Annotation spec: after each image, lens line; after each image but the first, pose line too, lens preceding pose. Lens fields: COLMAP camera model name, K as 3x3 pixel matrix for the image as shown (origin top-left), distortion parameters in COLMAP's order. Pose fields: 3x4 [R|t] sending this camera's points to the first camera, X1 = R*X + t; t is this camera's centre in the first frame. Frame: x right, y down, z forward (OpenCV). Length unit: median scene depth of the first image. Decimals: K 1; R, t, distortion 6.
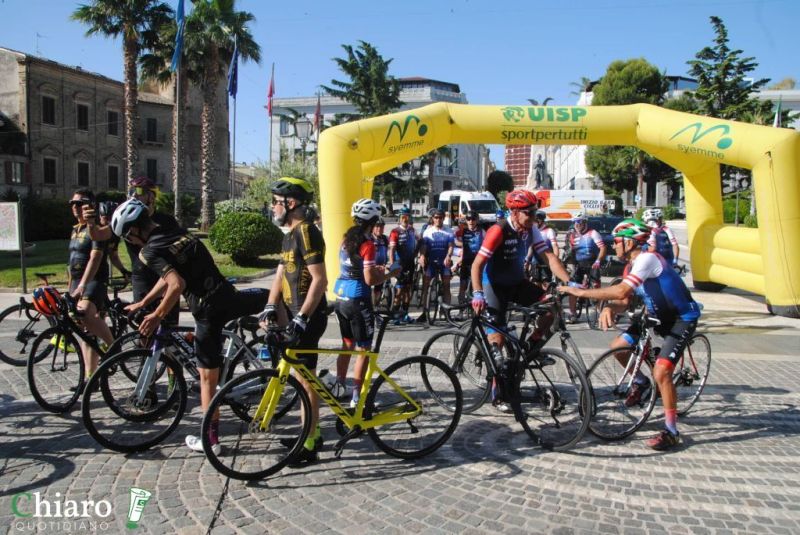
lens RADIAL K [[626.5, 0, 399.4], [0, 626.5, 278.4], [0, 0, 1]] dist [-0.164835, 0.119468]
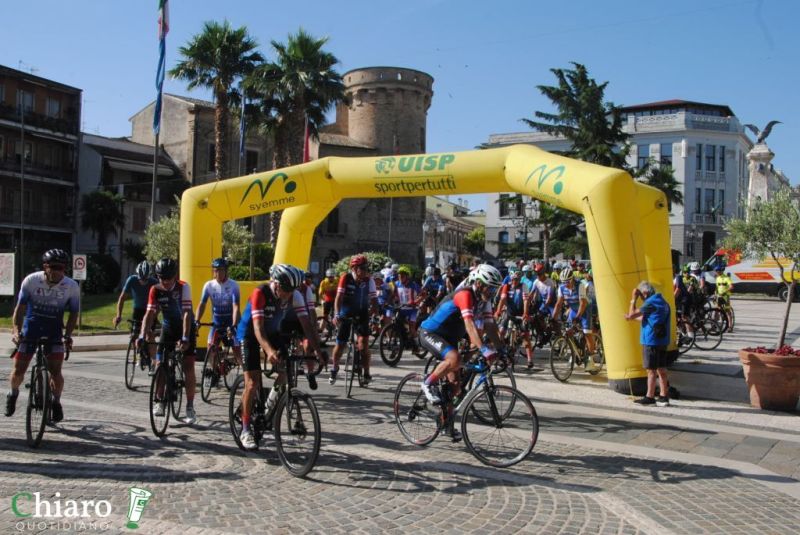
lens RADIAL K [[779.7, 0, 407.0], [0, 779.7, 269.3], [0, 0, 1]] dist [-0.050458, 0.000000]
pose [[0.926585, 0.010856, -0.375928, 0.146823], [-0.050937, 0.993995, -0.096846, 0.002275], [0.372620, 0.108885, 0.921574, -0.019398]]
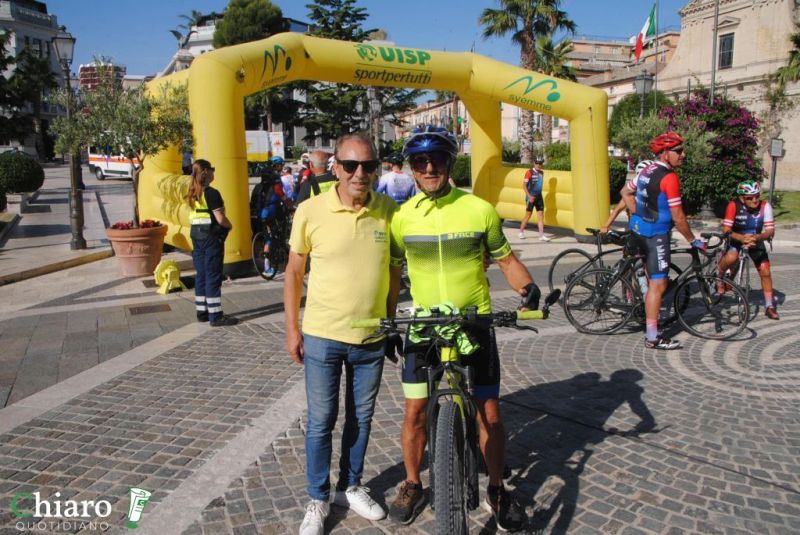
lens RADIAL K [[626.5, 0, 401.6], [0, 626.5, 285.0], [0, 0, 1]] dist [-0.164835, 0.119468]
pose [[0.793430, -0.121860, 0.596338, -0.080652], [0.057402, 0.990368, 0.126005, -0.006614], [-0.605949, -0.065745, 0.792782, 0.044865]]
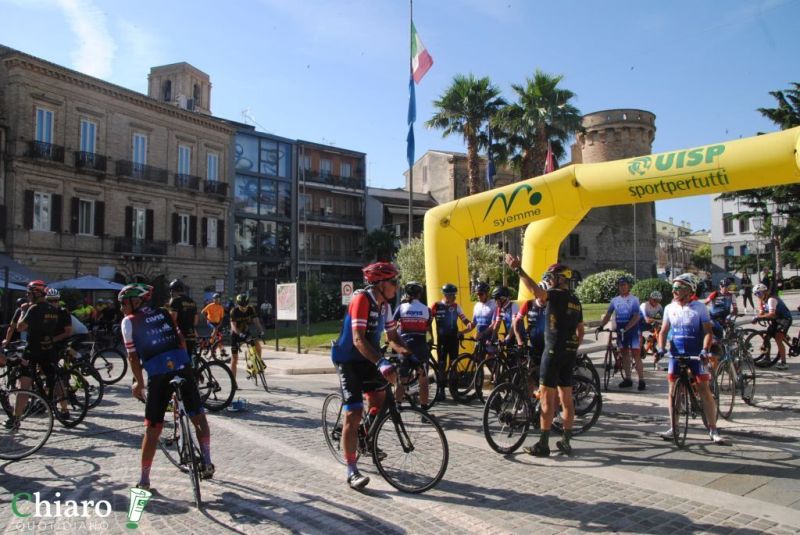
lens RADIAL K [[626.5, 0, 402.9], [0, 626.5, 274.2], [0, 0, 1]] dist [-0.164835, 0.119468]
pose [[0.731242, -0.039127, -0.680995, 0.112467], [-0.043973, 0.993573, -0.104304, -0.002894], [0.680699, 0.106217, 0.724822, 0.037754]]
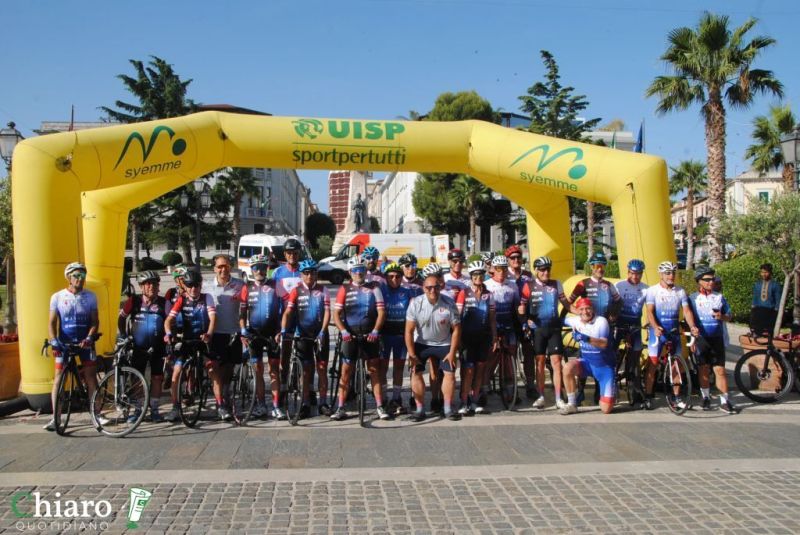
lens RADIAL K [[699.5, 0, 407.9], [0, 699.5, 285.7], [0, 0, 1]] dist [-0.124301, 0.017525]
pose [[0.961171, -0.011326, 0.275722, 0.014753], [0.030227, 0.997466, -0.064398, -0.004354], [-0.274294, 0.070232, 0.959078, 0.038948]]
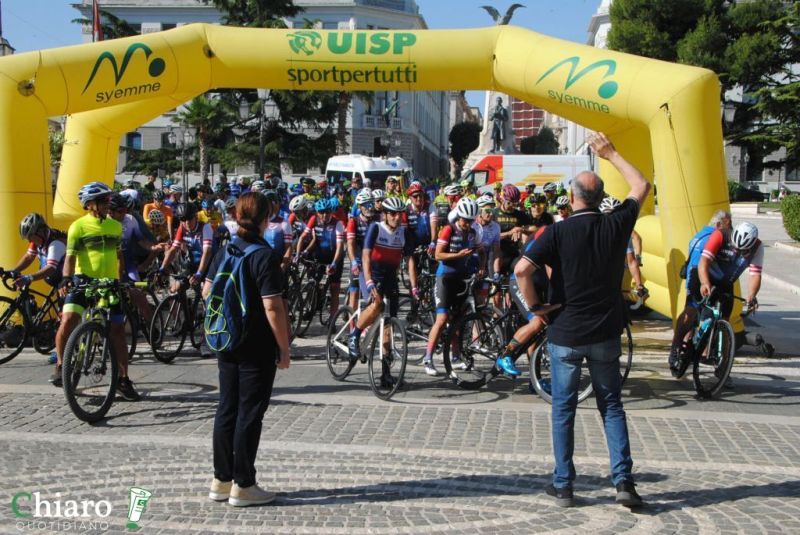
lens RADIAL K [[1021.0, 0, 397.2], [0, 1021.0, 303.7], [0, 0, 1]] dist [0.054191, 0.000000]
pose [[0.997949, 0.002819, 0.063959, 0.046534], [-0.003276, 0.999970, 0.007050, 0.000535], [-0.063938, -0.007245, 0.997928, -0.020180]]
